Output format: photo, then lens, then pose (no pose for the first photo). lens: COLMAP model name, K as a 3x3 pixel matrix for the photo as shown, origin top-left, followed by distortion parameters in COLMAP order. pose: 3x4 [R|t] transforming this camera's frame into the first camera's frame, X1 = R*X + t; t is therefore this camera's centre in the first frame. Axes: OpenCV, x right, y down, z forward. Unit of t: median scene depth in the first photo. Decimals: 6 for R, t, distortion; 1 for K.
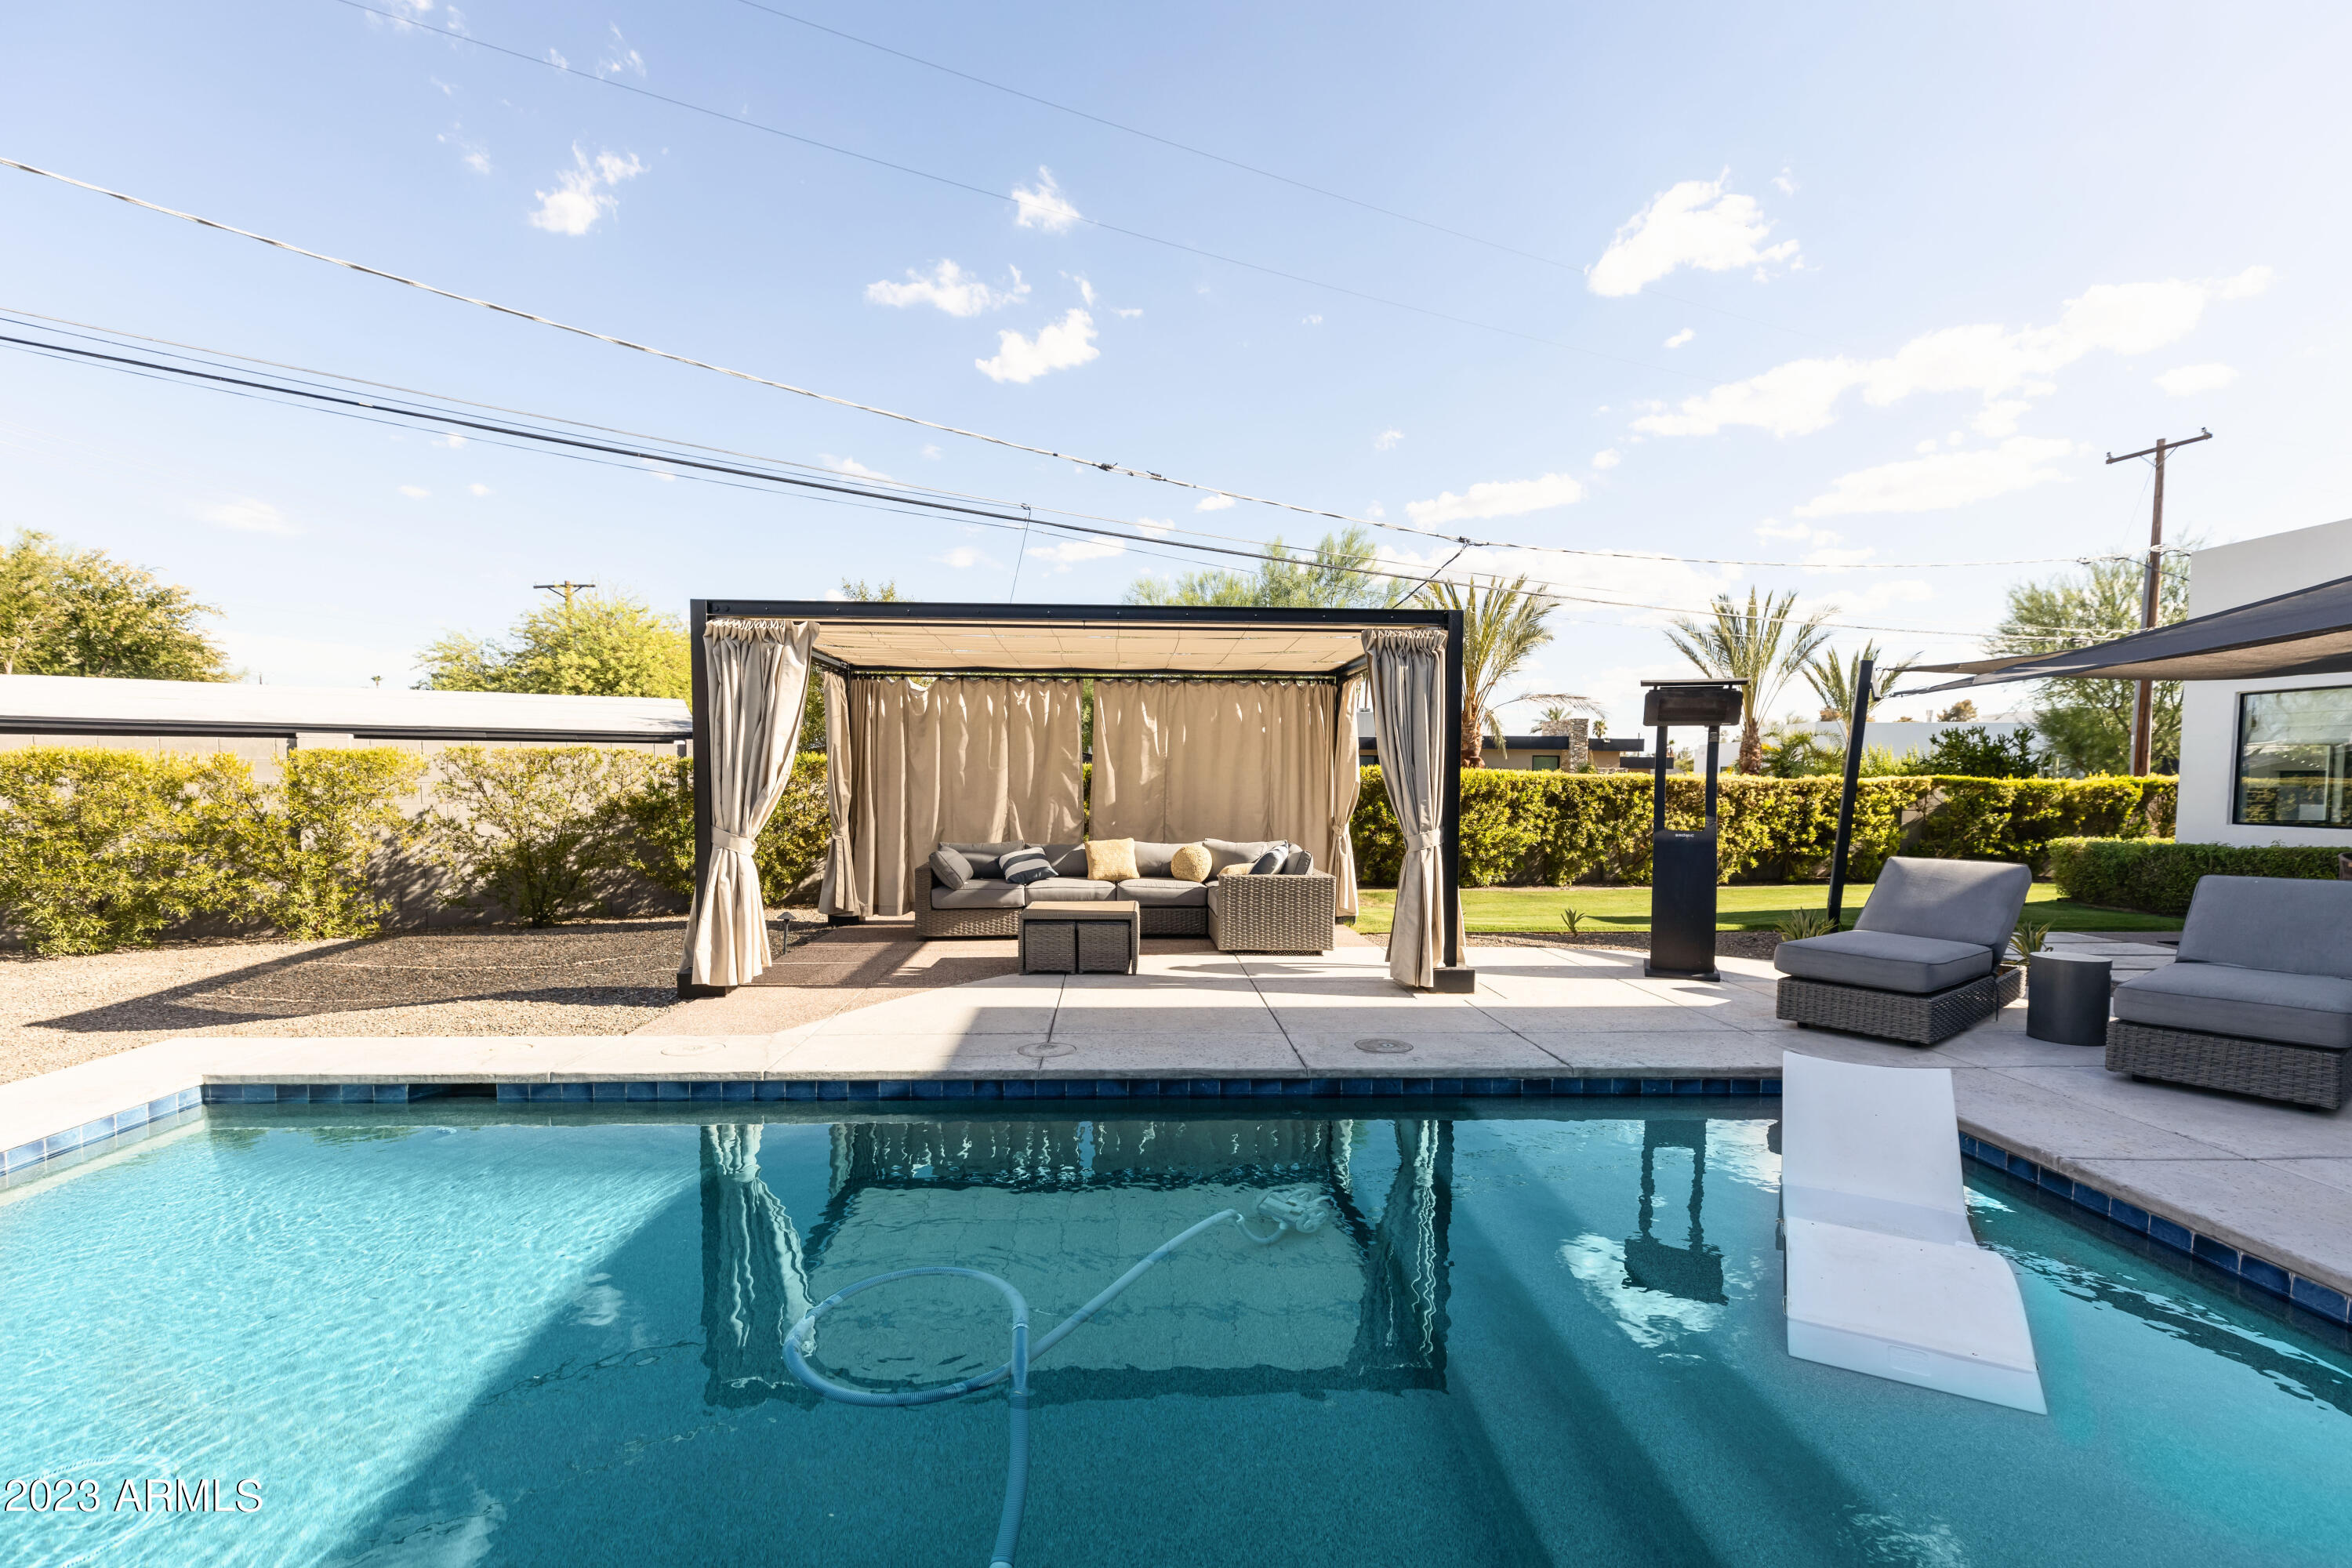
lens RADIAL K [[1075.9, 0, 1166.7], [0, 1075.9, 837.5], [0, 0, 1]] dist [0.004837, 0.000440]
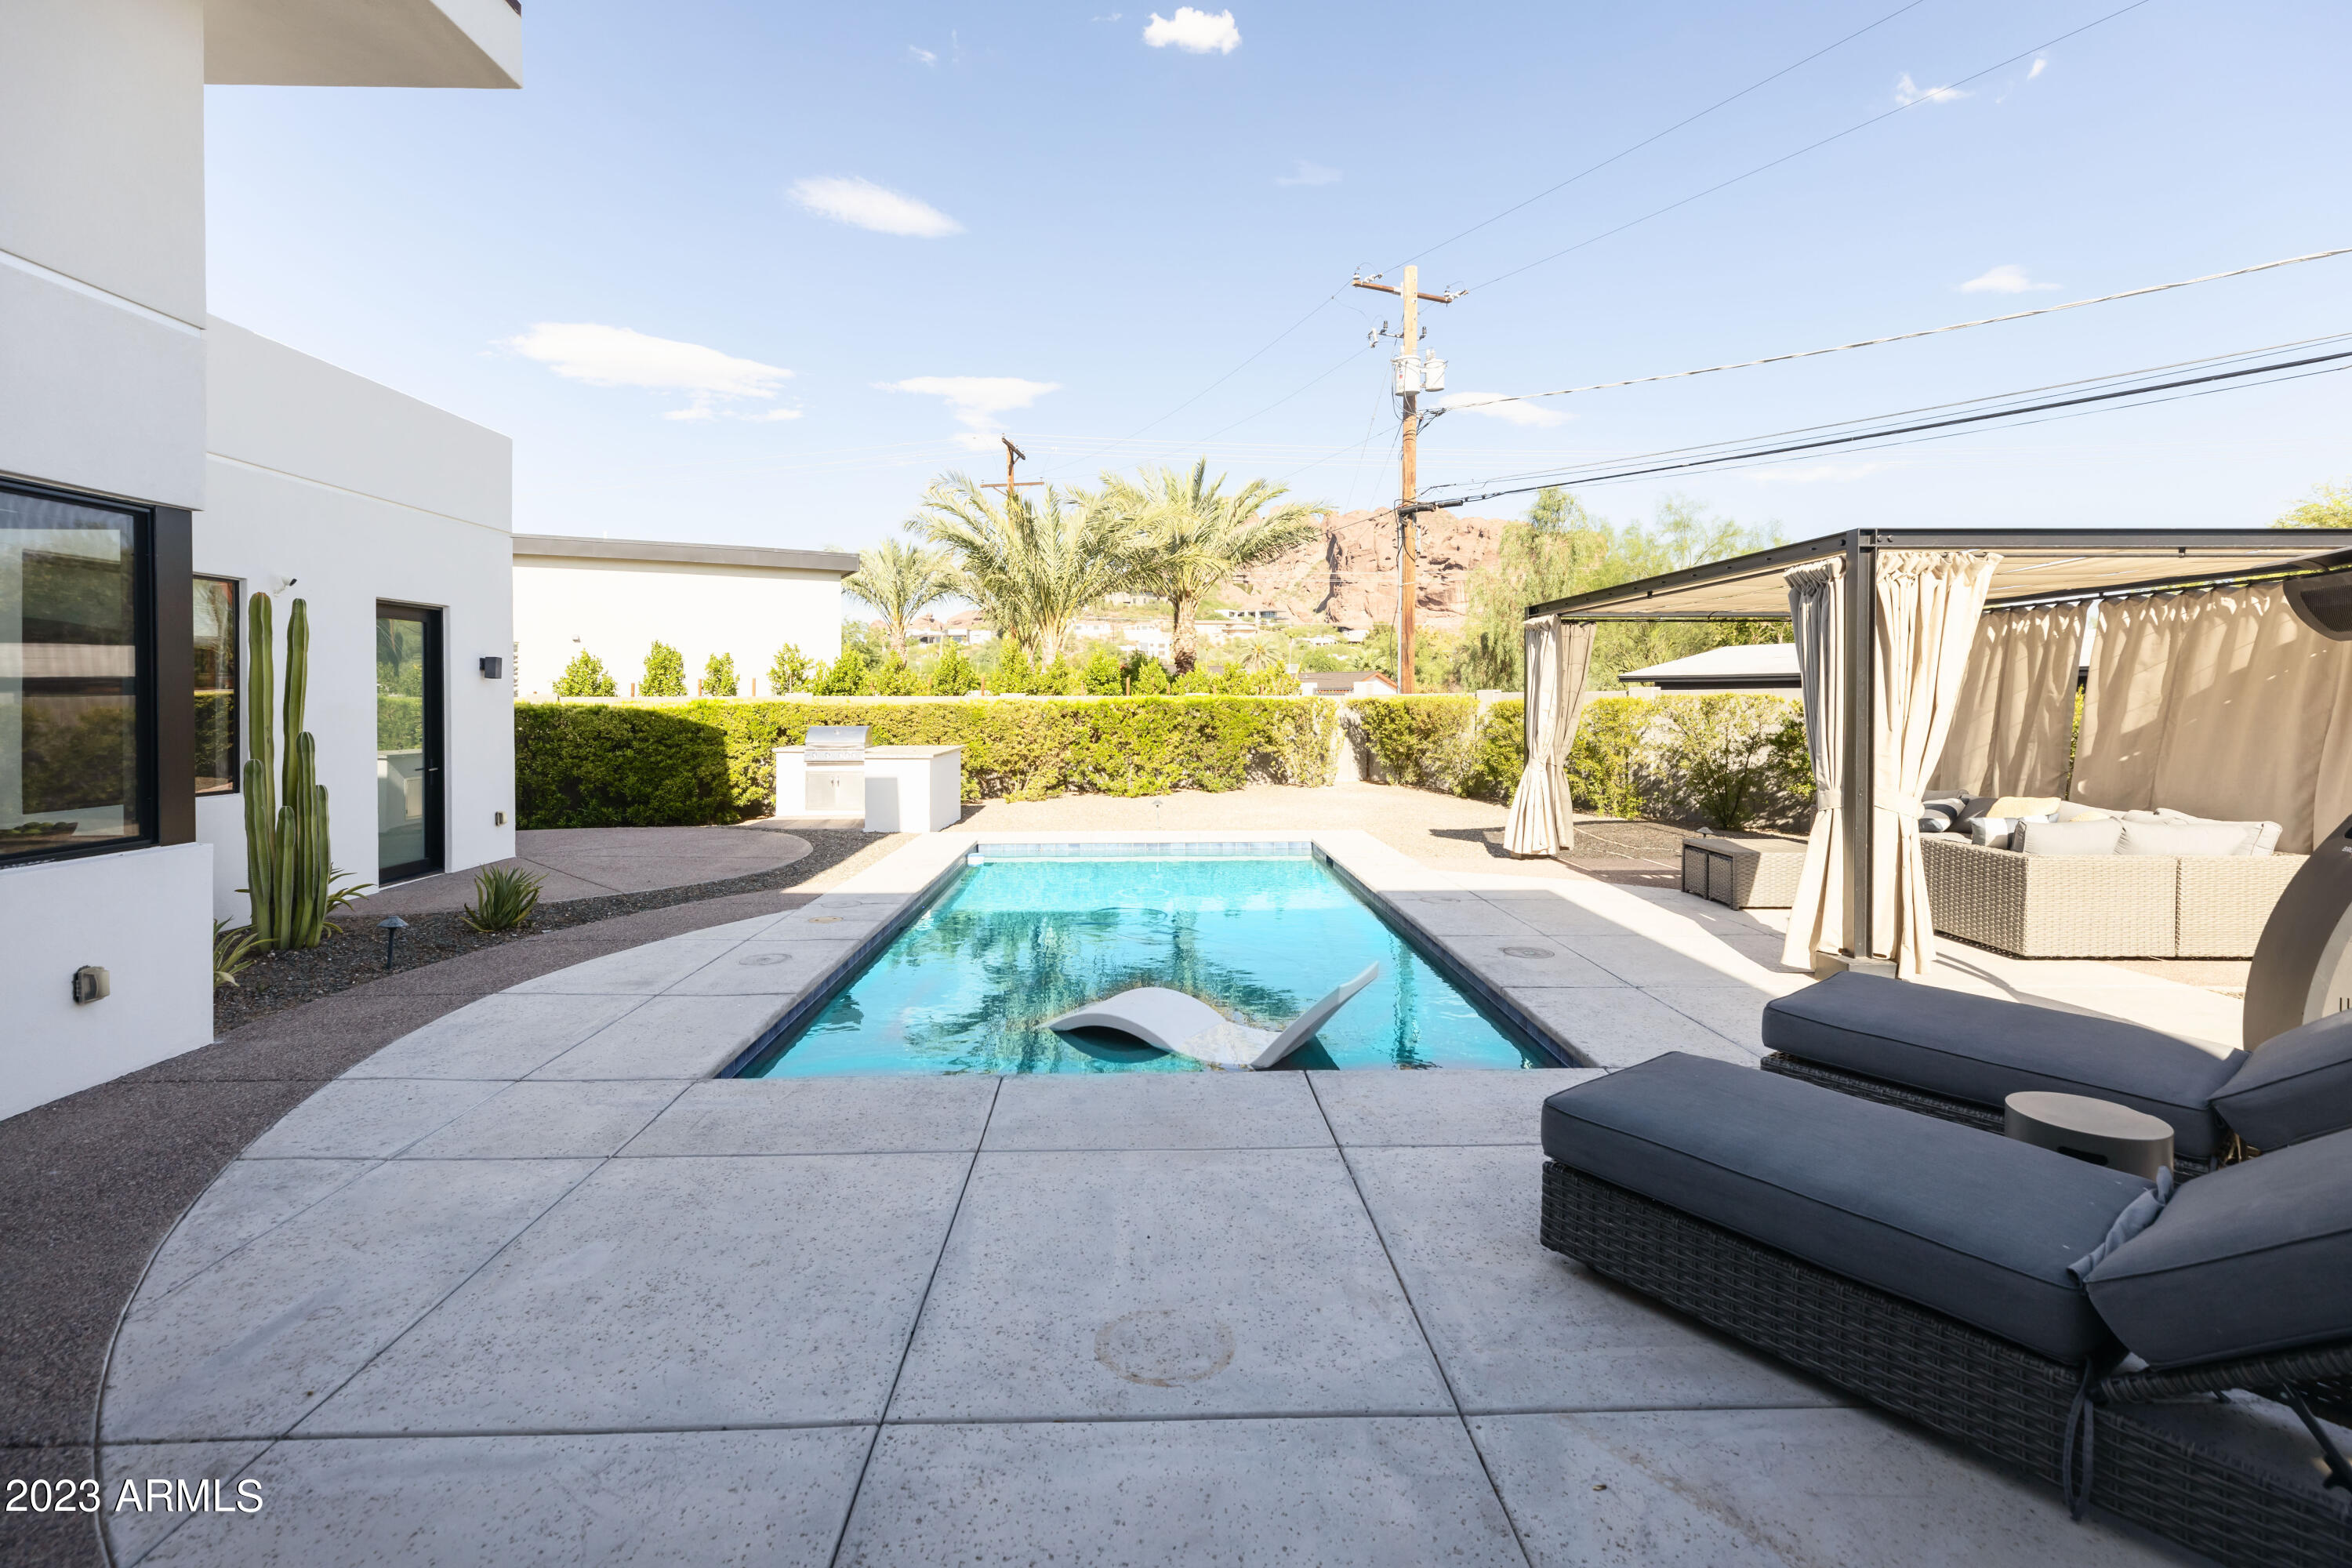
lens RADIAL K [[1083.4, 0, 1164.2], [0, 1083.4, 725.5], [0, 0, 1]] dist [0.012199, 0.000005]
pose [[-0.014698, 0.017111, -0.999746, 0.789205], [-0.056140, 0.998262, 0.017911, -0.031115], [0.998315, 0.056389, -0.013712, 0.340455]]
